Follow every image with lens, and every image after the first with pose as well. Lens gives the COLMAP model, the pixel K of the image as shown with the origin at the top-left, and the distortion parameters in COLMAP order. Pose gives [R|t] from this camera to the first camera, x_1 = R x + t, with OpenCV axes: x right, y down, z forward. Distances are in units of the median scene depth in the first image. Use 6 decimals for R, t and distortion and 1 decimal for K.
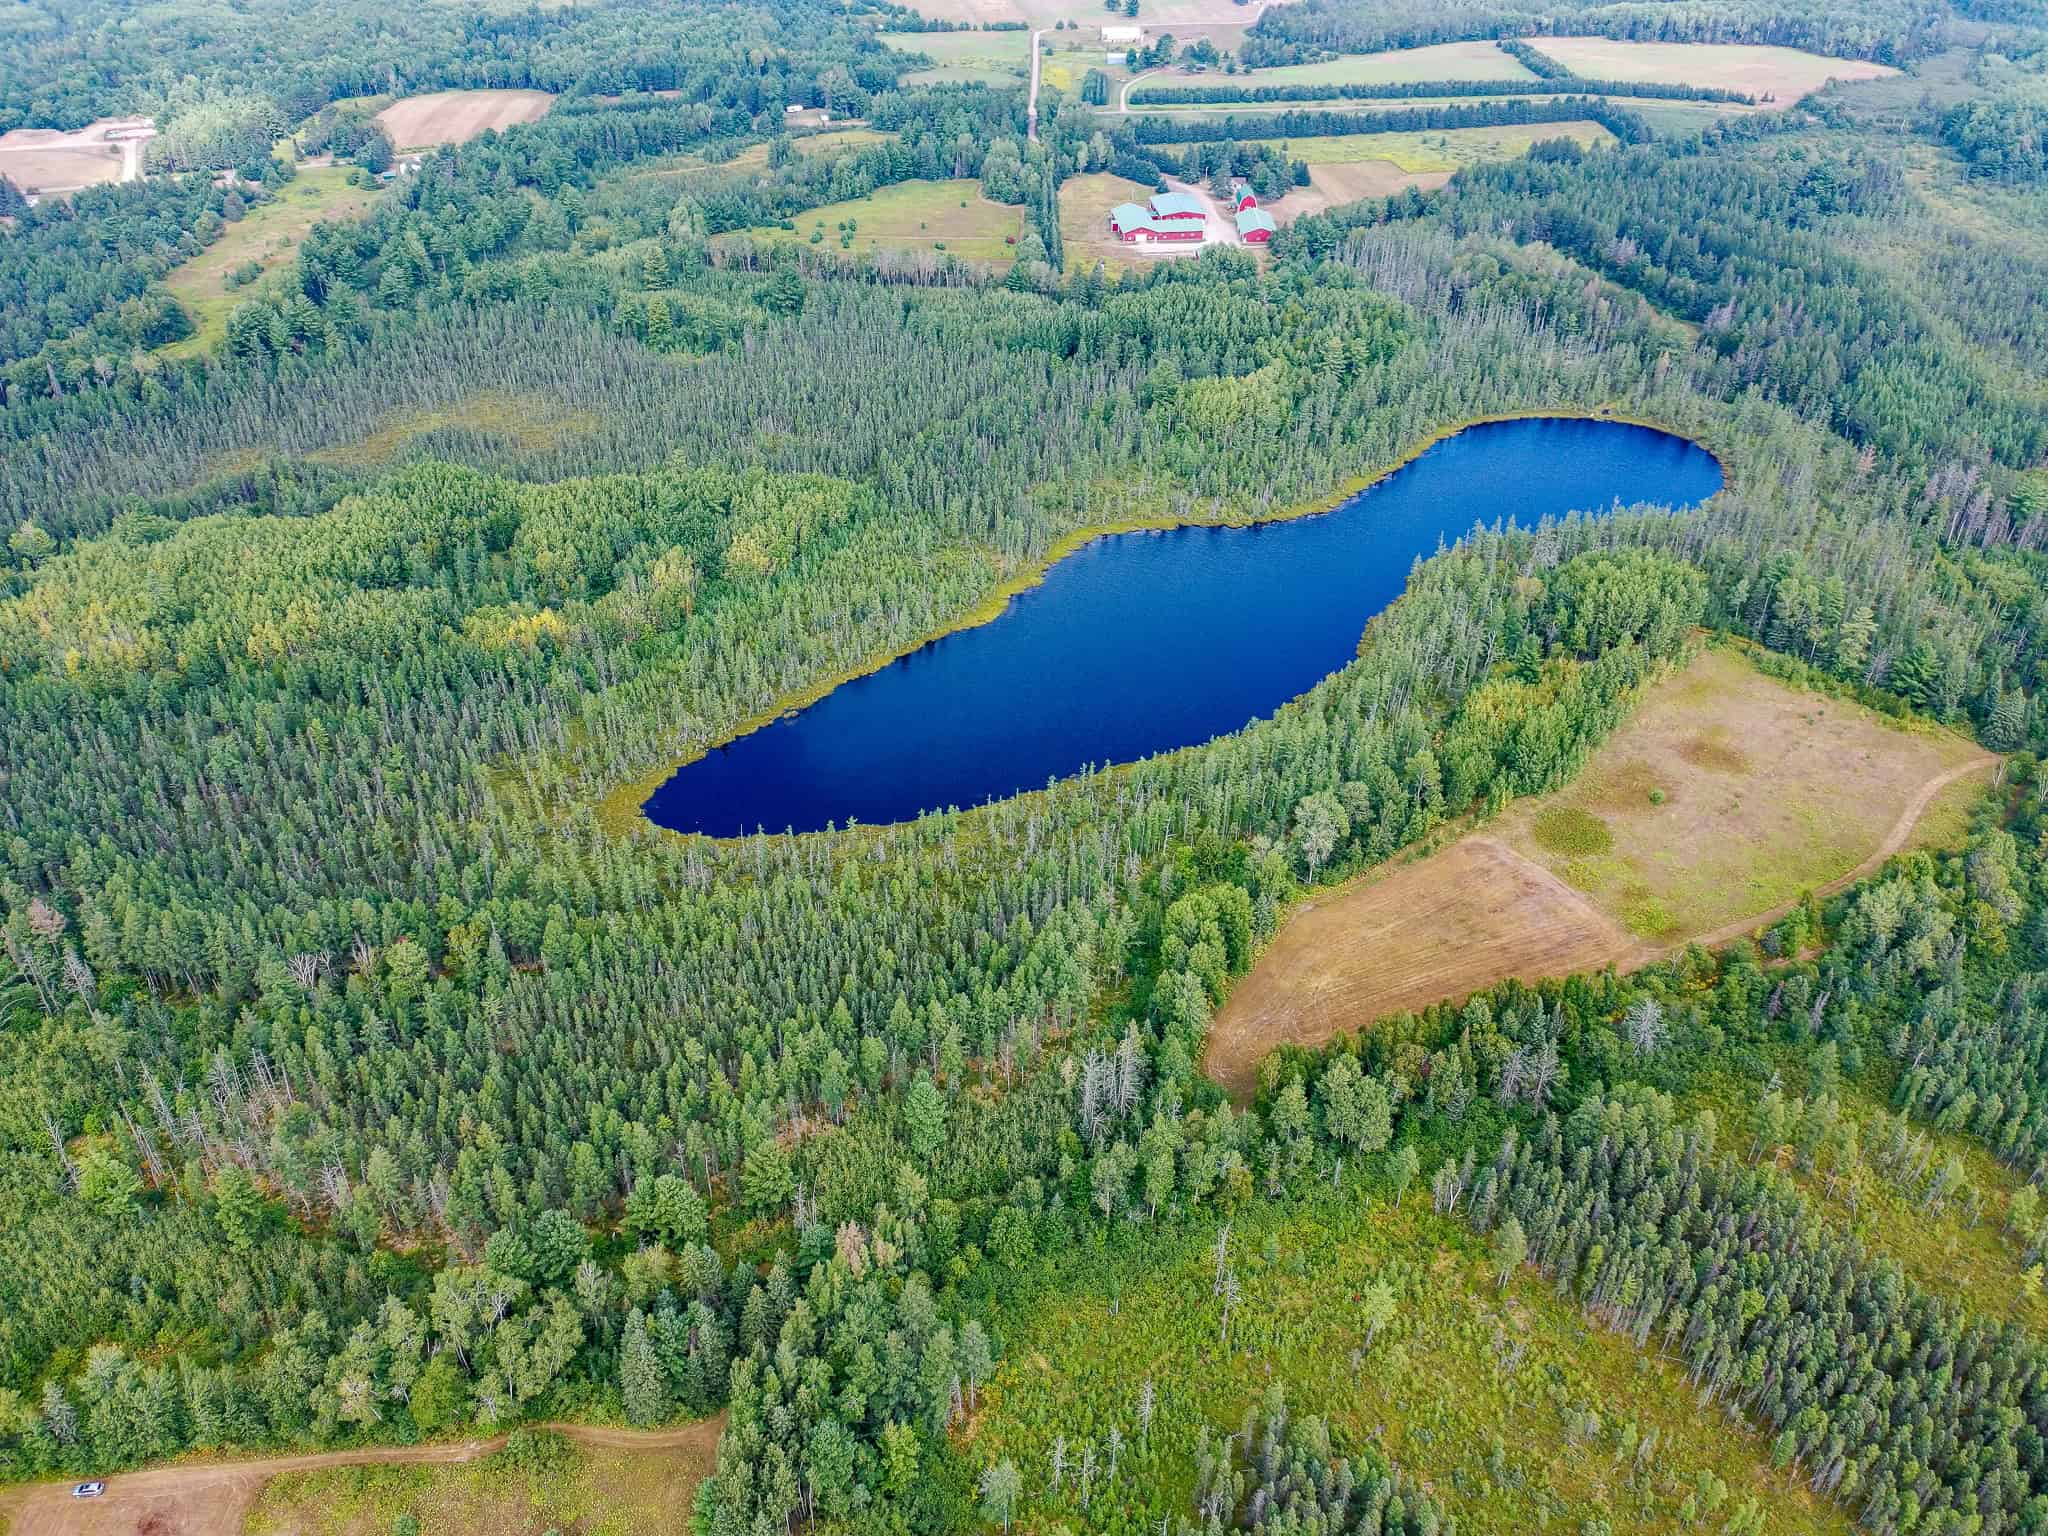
lens RADIAL K [[1432.5, 0, 1026.1], [0, 1432.5, 767.4], [0, 0, 1]] dist [0.031758, -0.023305]
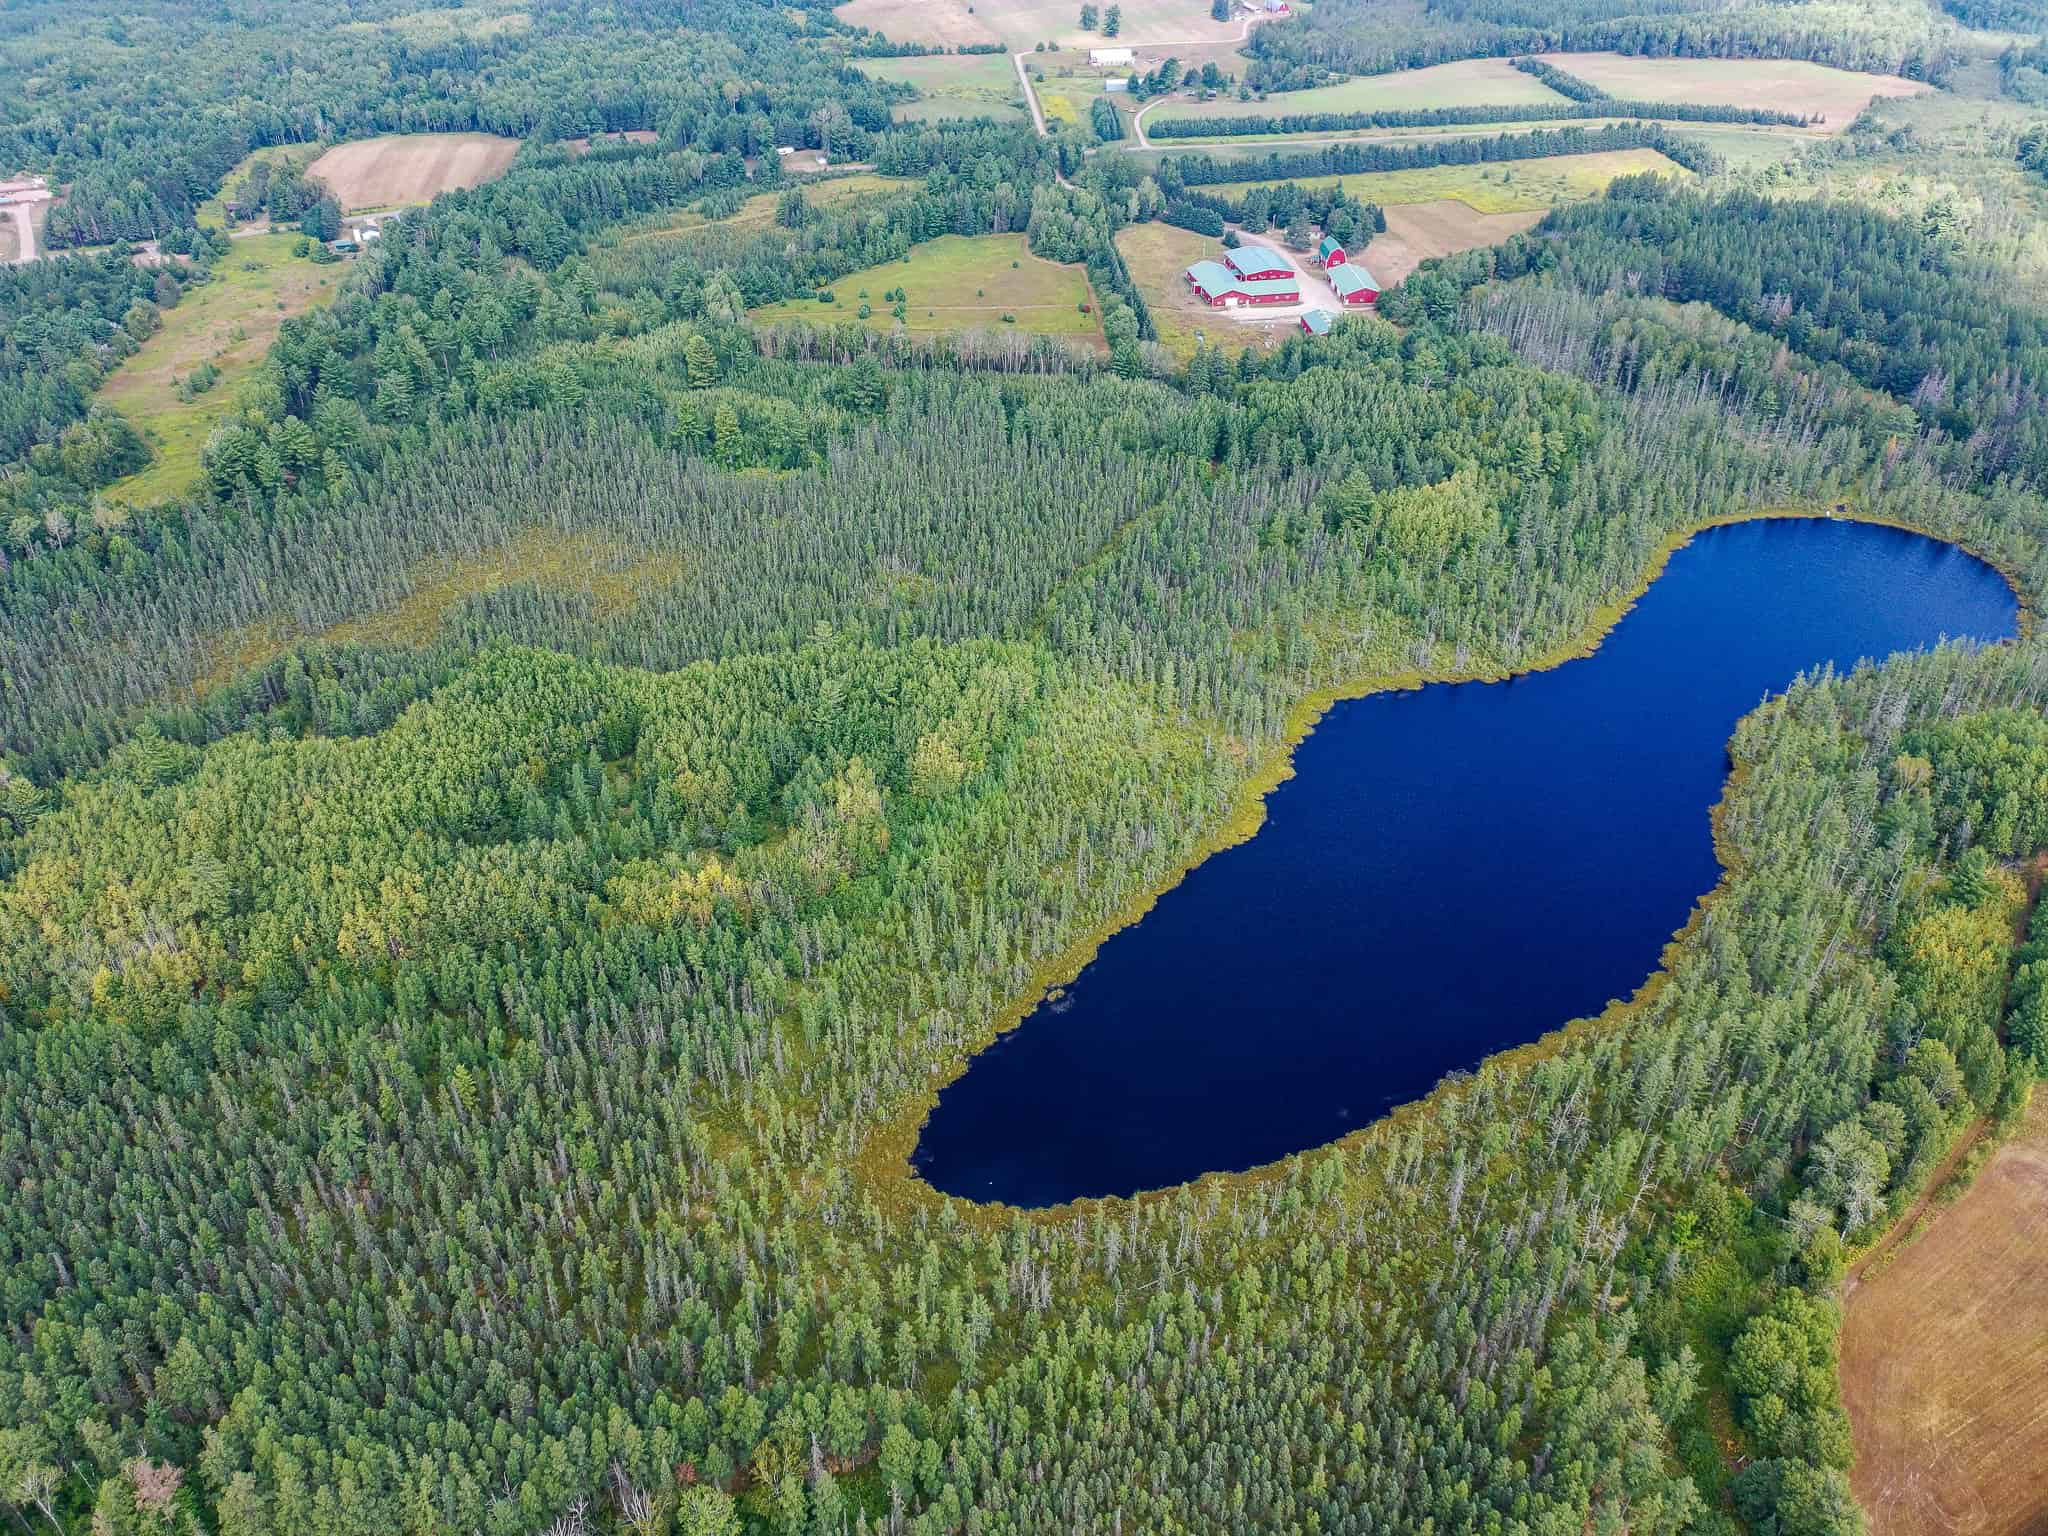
lens RADIAL K [[1432.5, 0, 1020.2], [0, 1432.5, 771.6], [0, 0, 1]] dist [0.031758, -0.023305]
pose [[0.996413, -0.048661, 0.069229, -0.154420], [0.048416, 0.998814, 0.005215, -0.109025], [-0.069400, -0.001845, 0.997587, 0.148319]]
